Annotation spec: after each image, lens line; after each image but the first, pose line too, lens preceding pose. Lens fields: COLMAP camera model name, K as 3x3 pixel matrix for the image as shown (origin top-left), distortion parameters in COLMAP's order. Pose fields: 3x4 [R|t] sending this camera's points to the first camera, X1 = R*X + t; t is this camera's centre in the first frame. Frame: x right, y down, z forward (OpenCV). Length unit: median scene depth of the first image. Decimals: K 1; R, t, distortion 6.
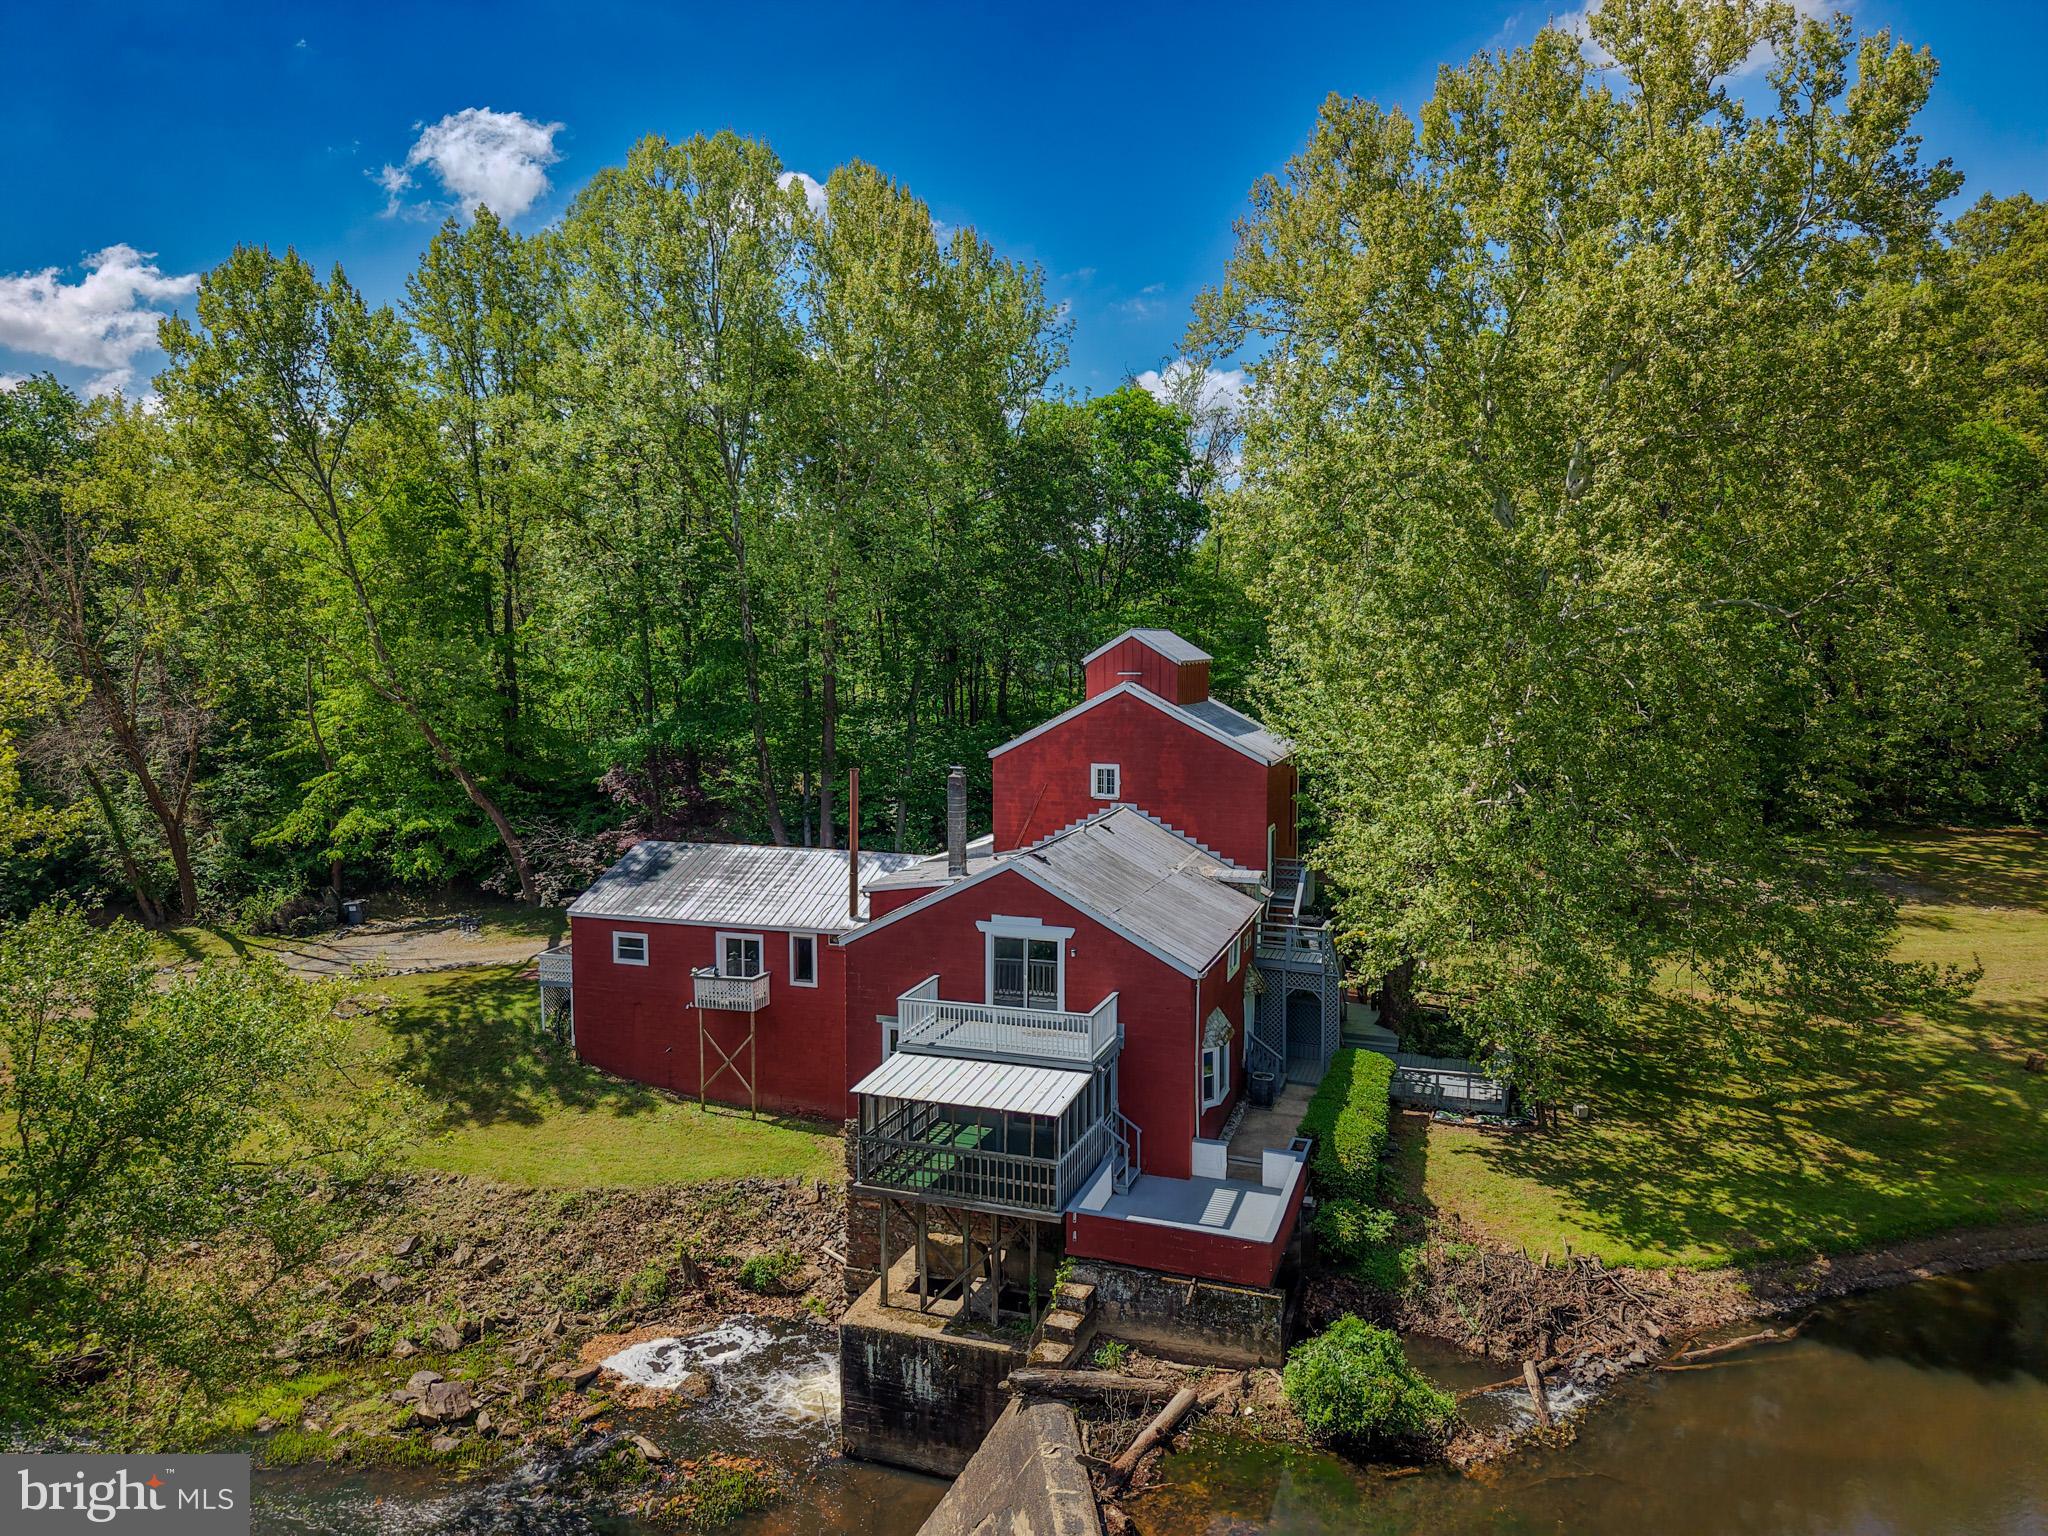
lens RADIAL K [[1389.8, 0, 1030.2], [0, 1389.8, 754.2], [0, 0, 1]] dist [0.005660, -0.003467]
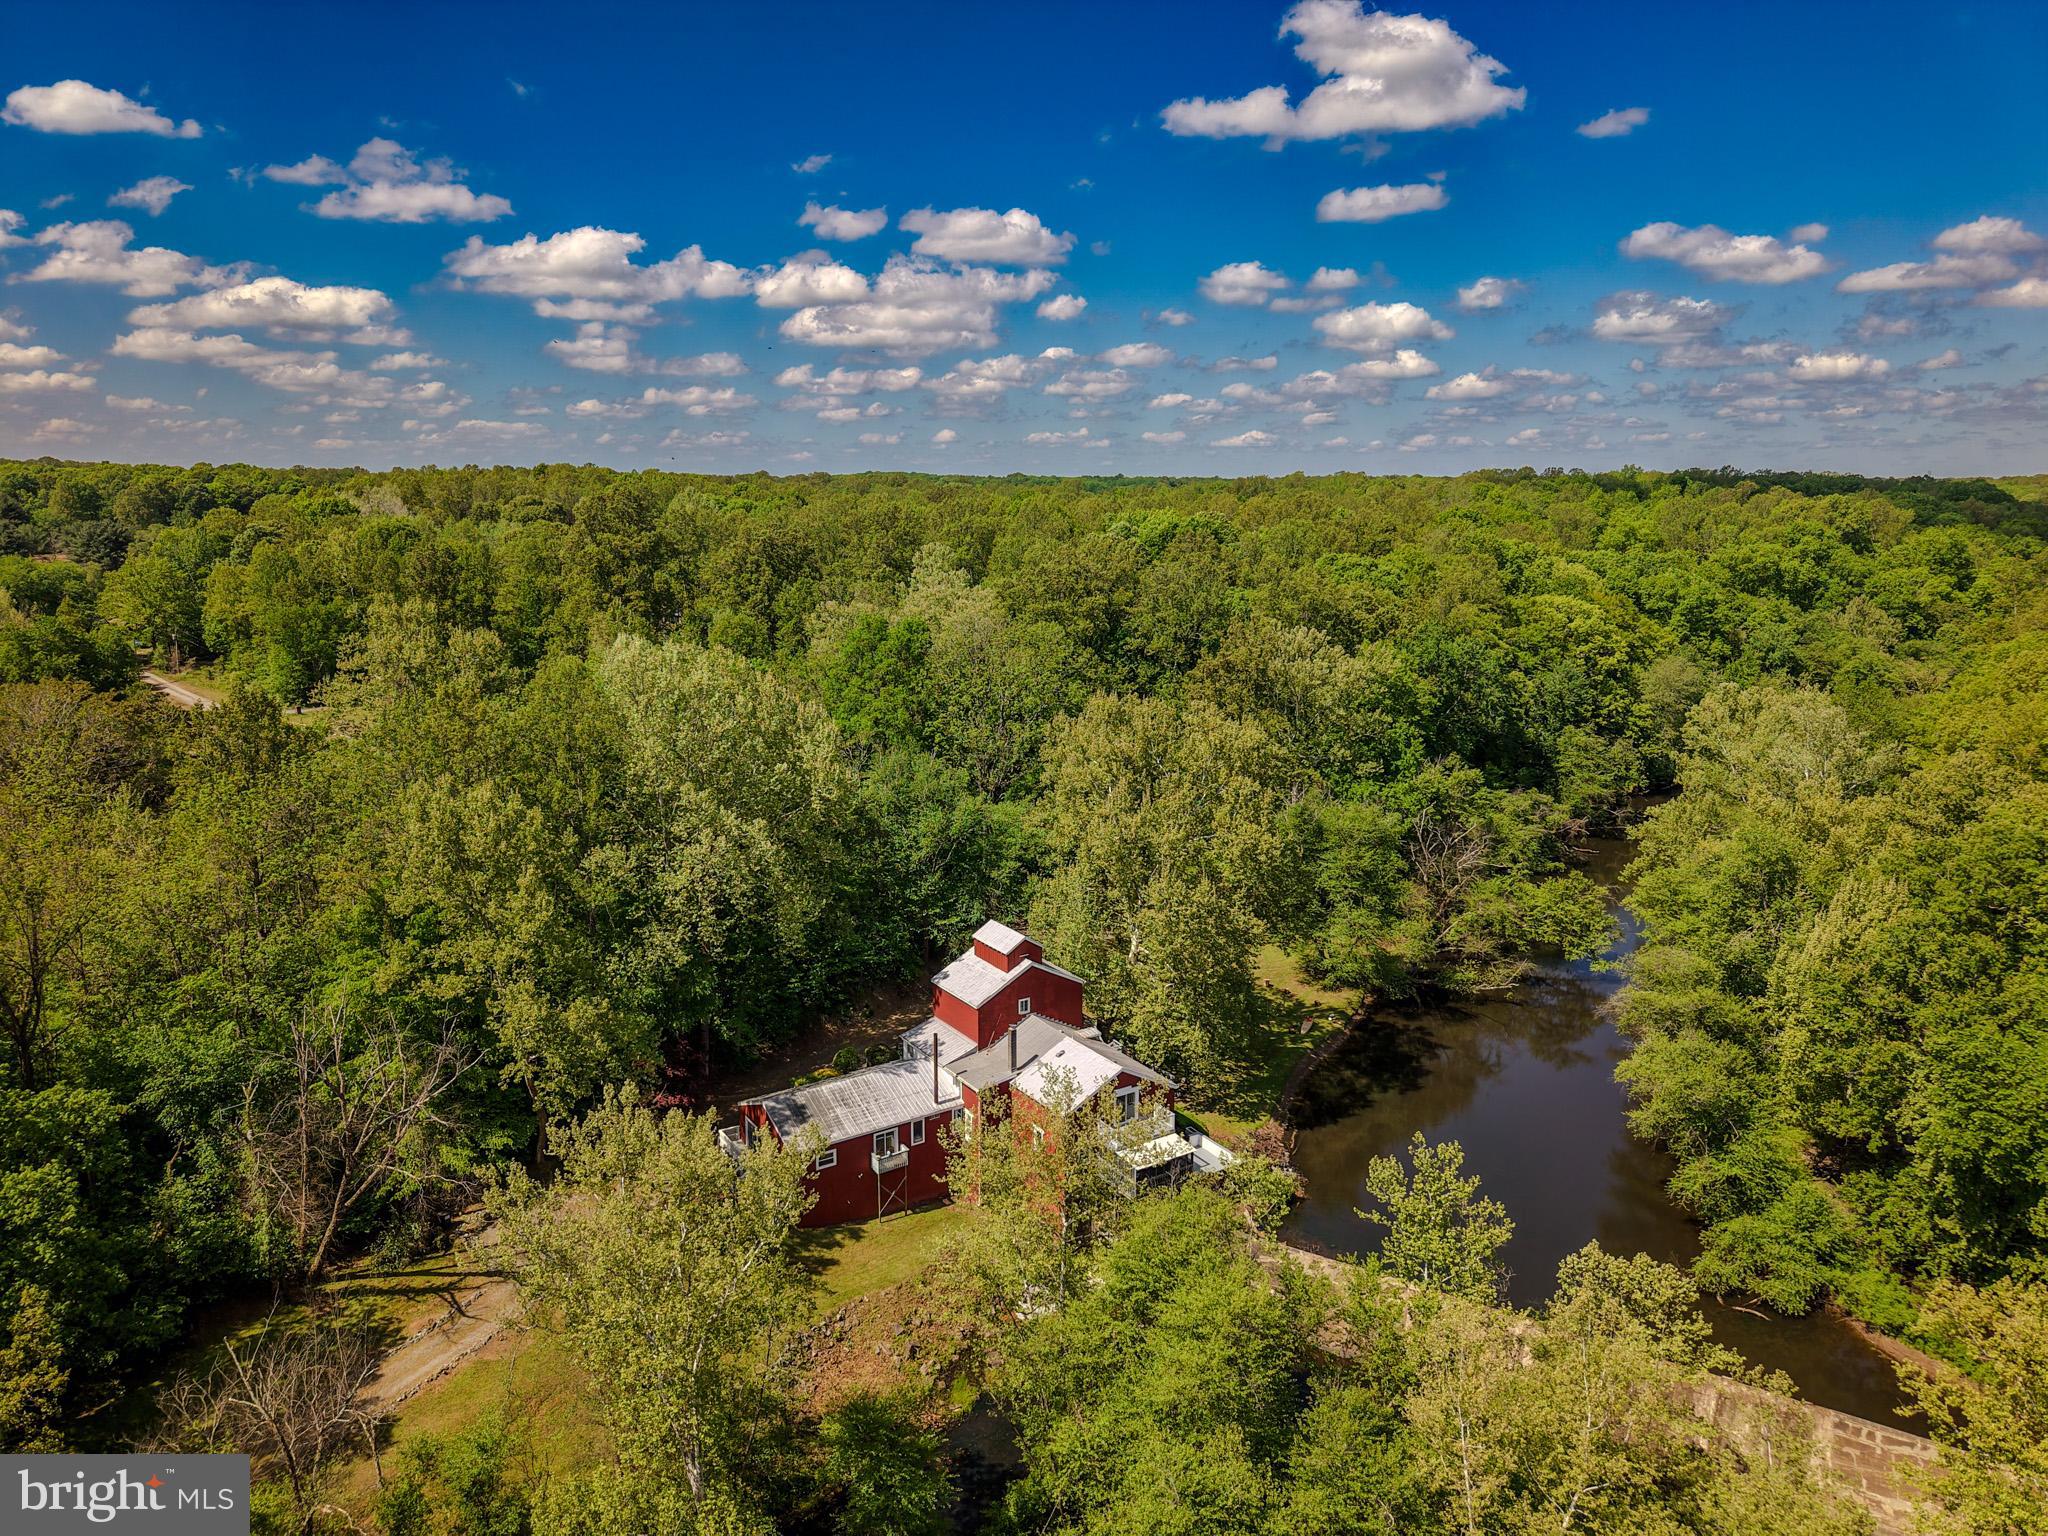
lens RADIAL K [[1389.8, 0, 1039.0], [0, 1389.8, 767.3], [0, 0, 1]] dist [0.005660, -0.003467]
pose [[0.597290, -0.154060, 0.787090, -2.032520], [0.058129, 0.987112, 0.149099, -0.866282], [-0.799916, -0.043302, 0.598547, -0.436566]]
